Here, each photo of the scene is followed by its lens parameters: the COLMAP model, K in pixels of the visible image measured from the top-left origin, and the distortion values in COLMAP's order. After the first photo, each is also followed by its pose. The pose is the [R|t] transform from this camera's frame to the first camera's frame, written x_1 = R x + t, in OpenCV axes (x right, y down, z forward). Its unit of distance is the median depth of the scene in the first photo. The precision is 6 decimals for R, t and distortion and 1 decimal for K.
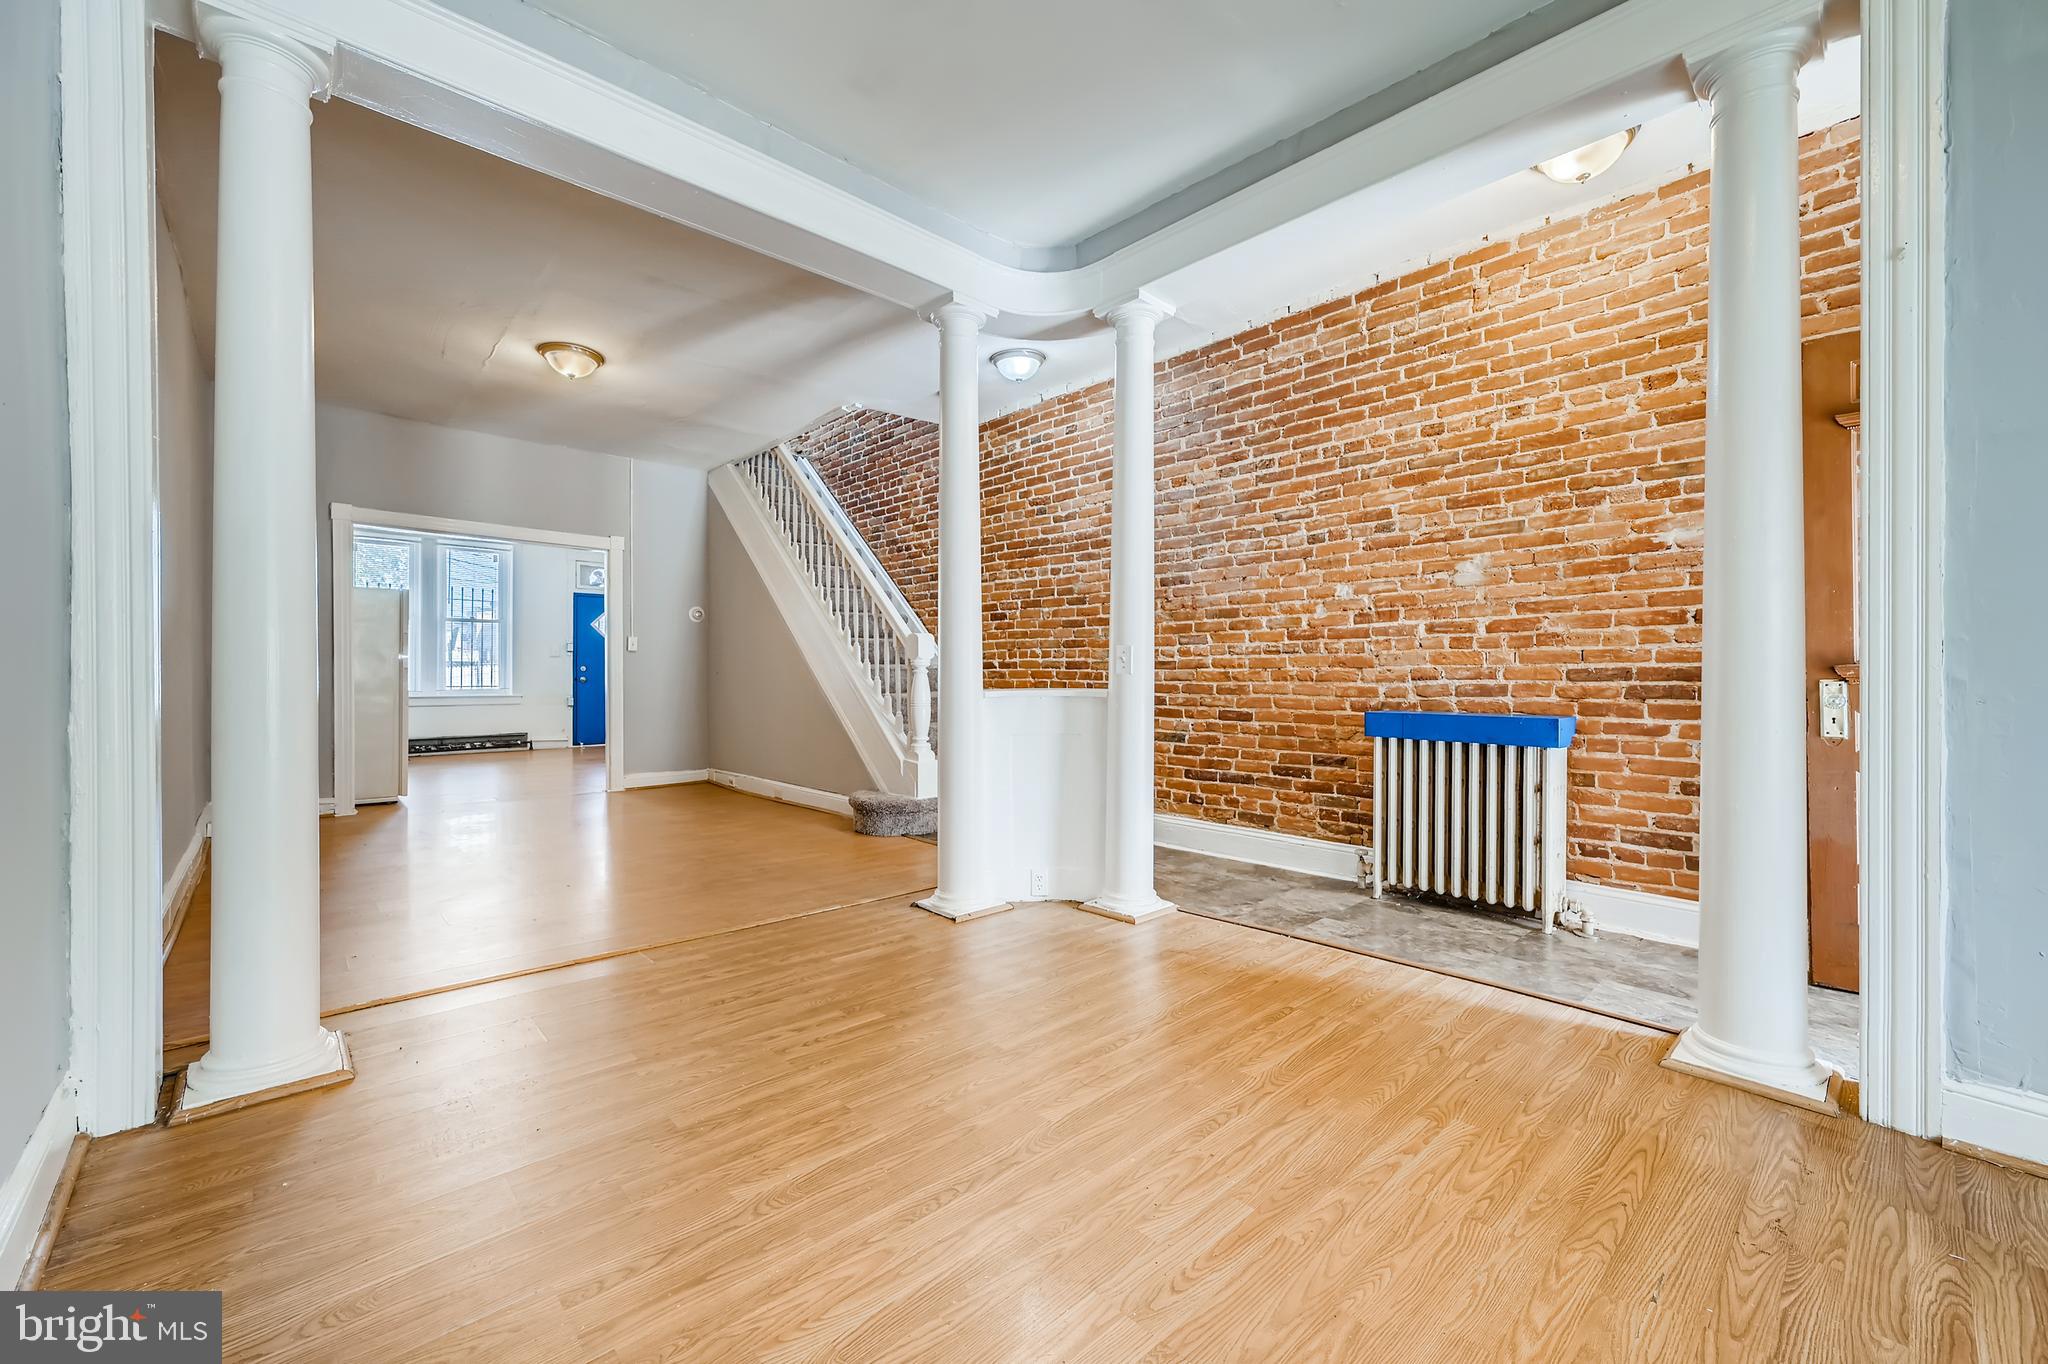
lens RADIAL K [[817.5, 0, 1019.0], [0, 817.5, 671.9], [0, 0, 1]] dist [0.000987, 0.000208]
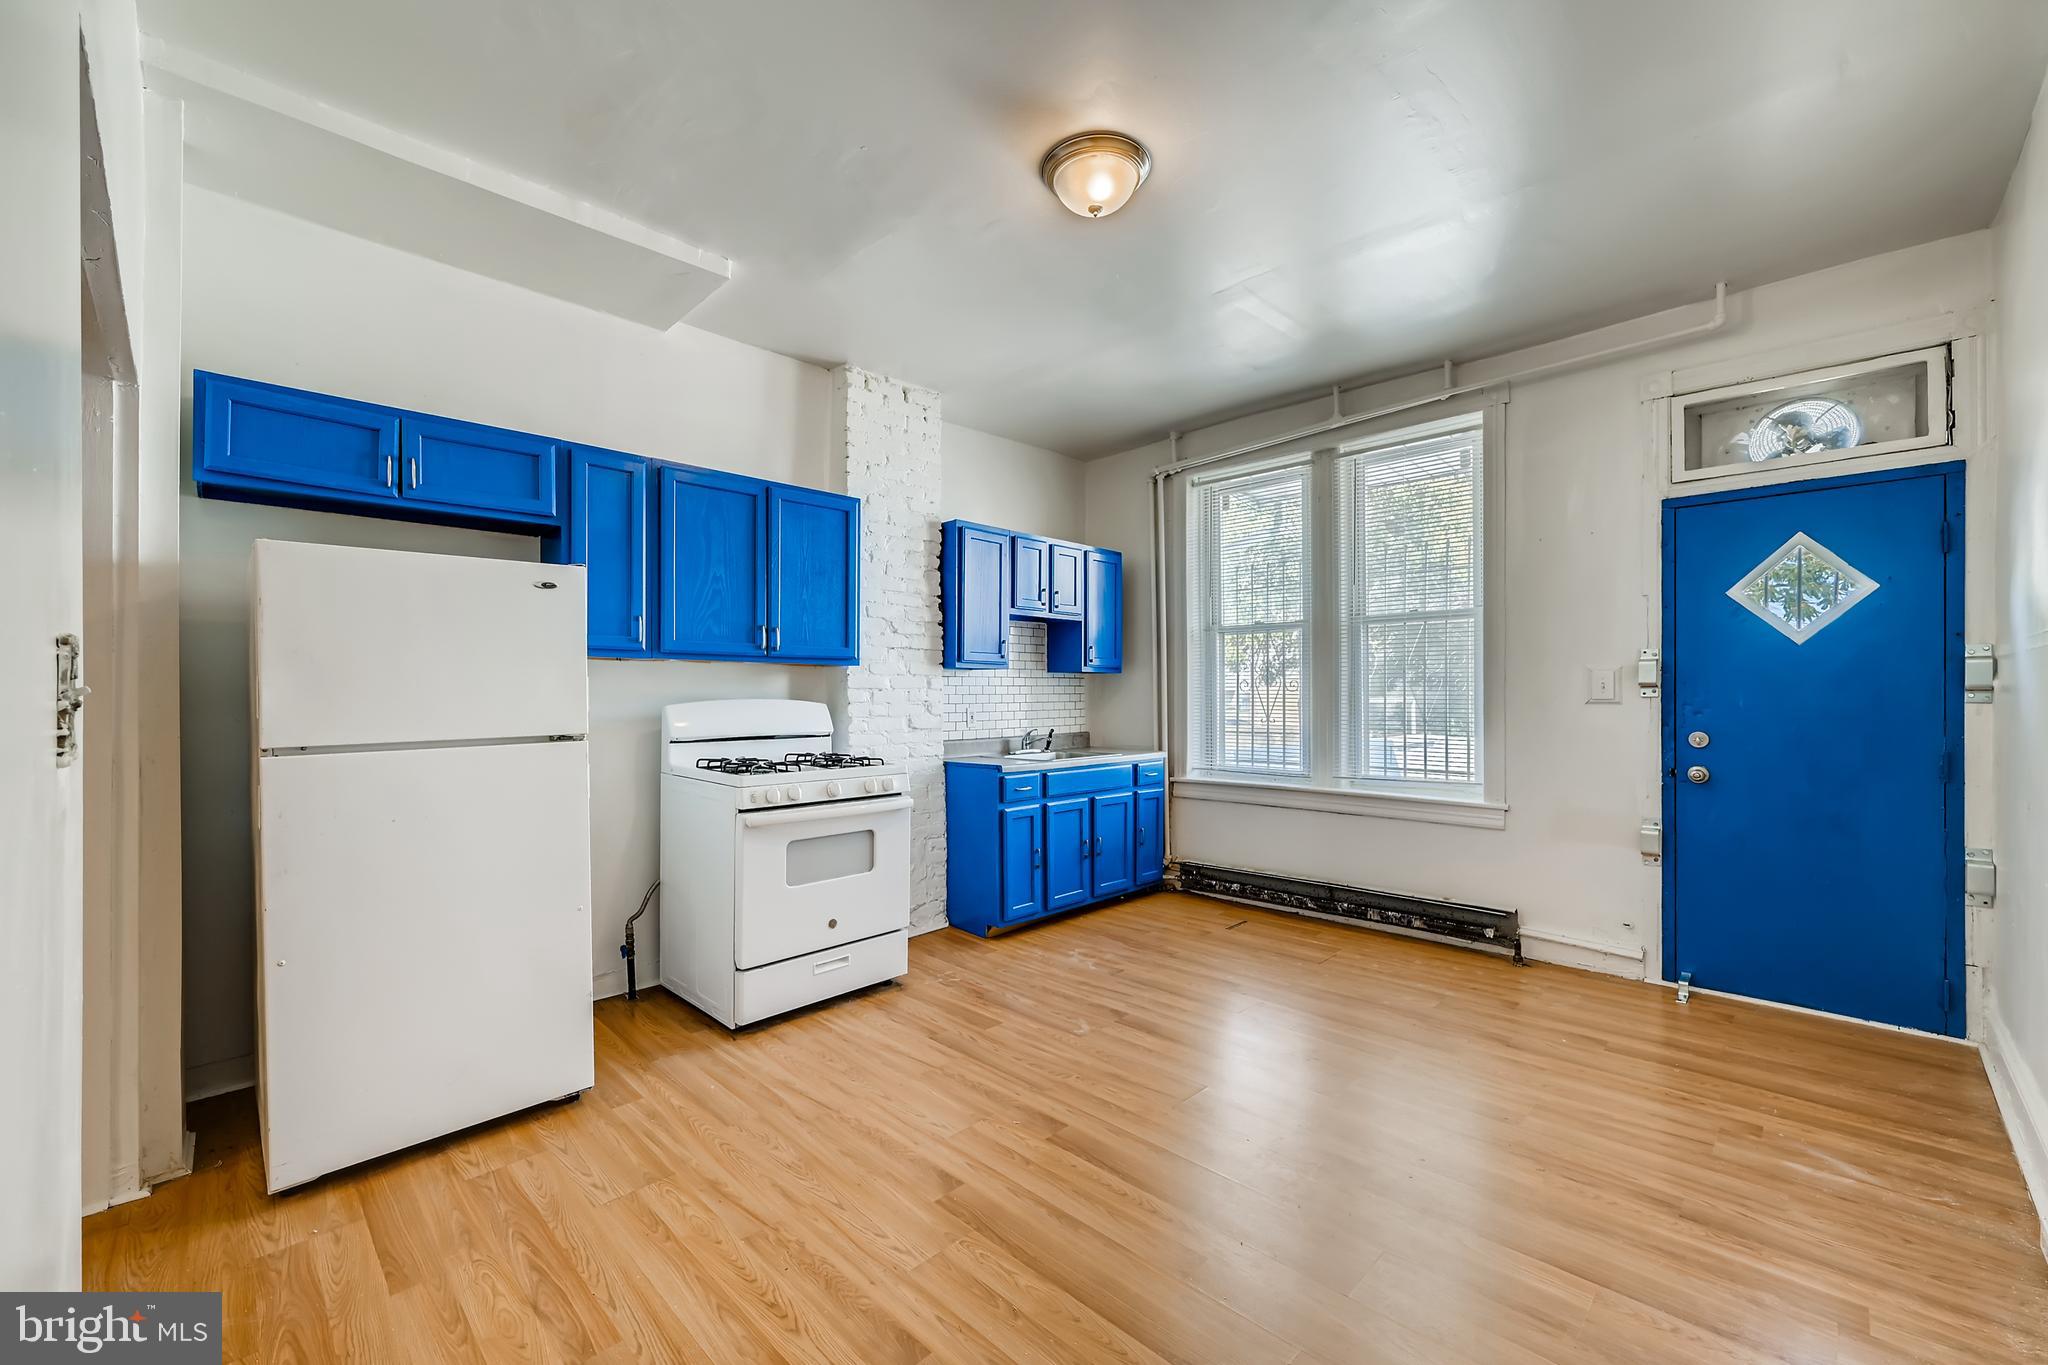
lens RADIAL K [[817.5, 0, 1028.0], [0, 817.5, 697.4], [0, 0, 1]] dist [0.000987, 0.000208]
pose [[0.046872, 0.001174, -0.998900, -0.595677], [0.007406, 0.999971, 0.001523, -0.056665], [0.998873, -0.007470, 0.046862, 1.848765]]
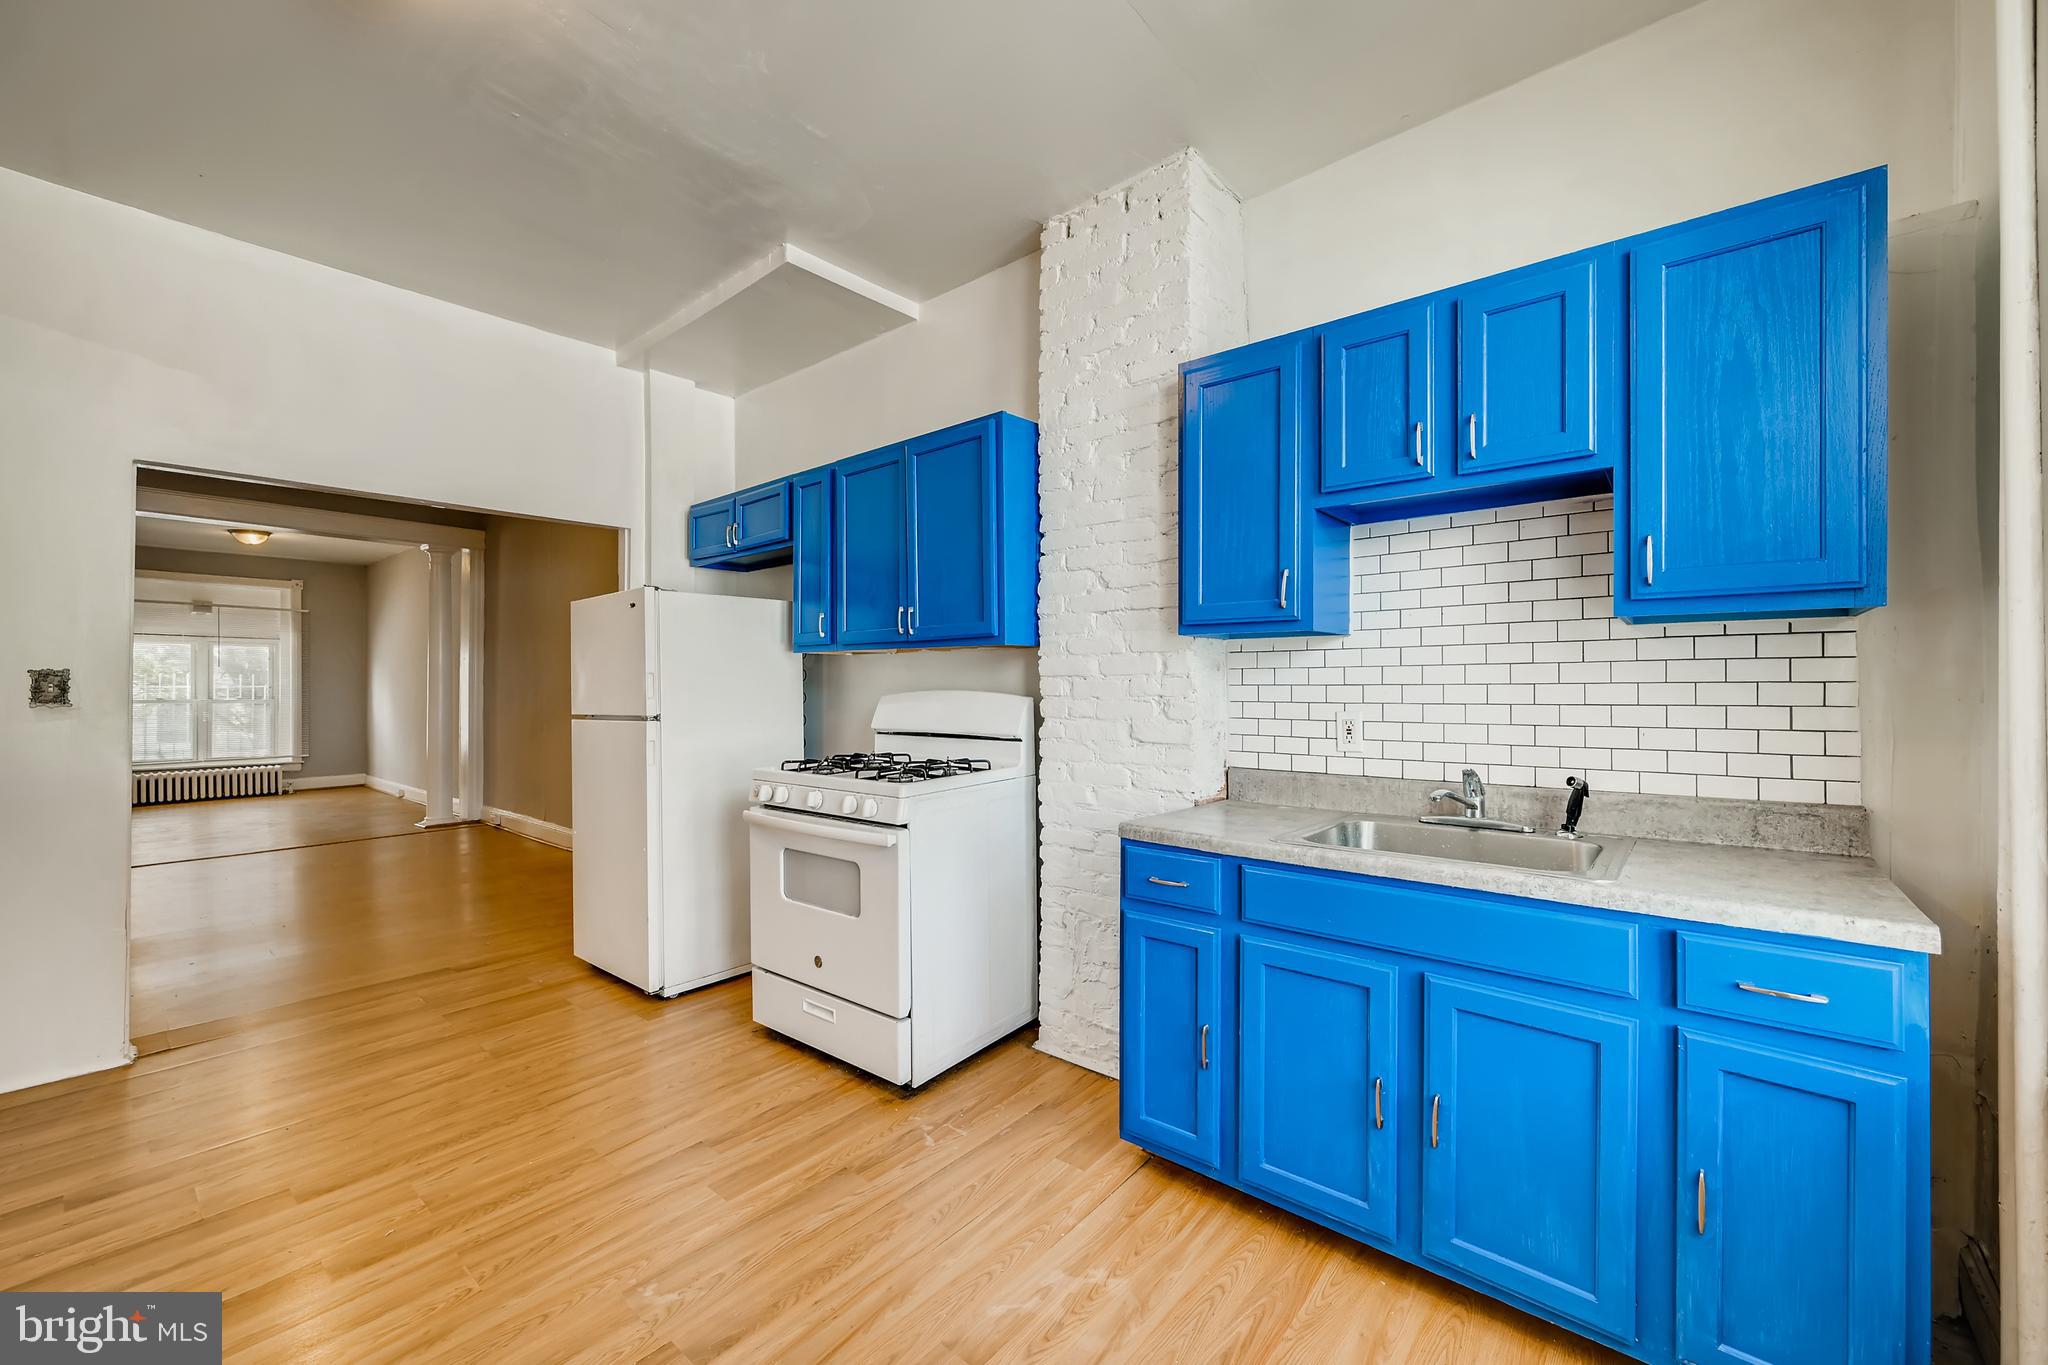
lens RADIAL K [[817.5, 0, 1019.8], [0, 817.5, 686.8], [0, 0, 1]] dist [0.000987, 0.000208]
pose [[-0.992336, 0.000061, -0.123571, -1.432821], [0.000584, 0.999991, -0.004202, -0.055764], [0.123569, -0.004242, -0.992327, 2.342285]]
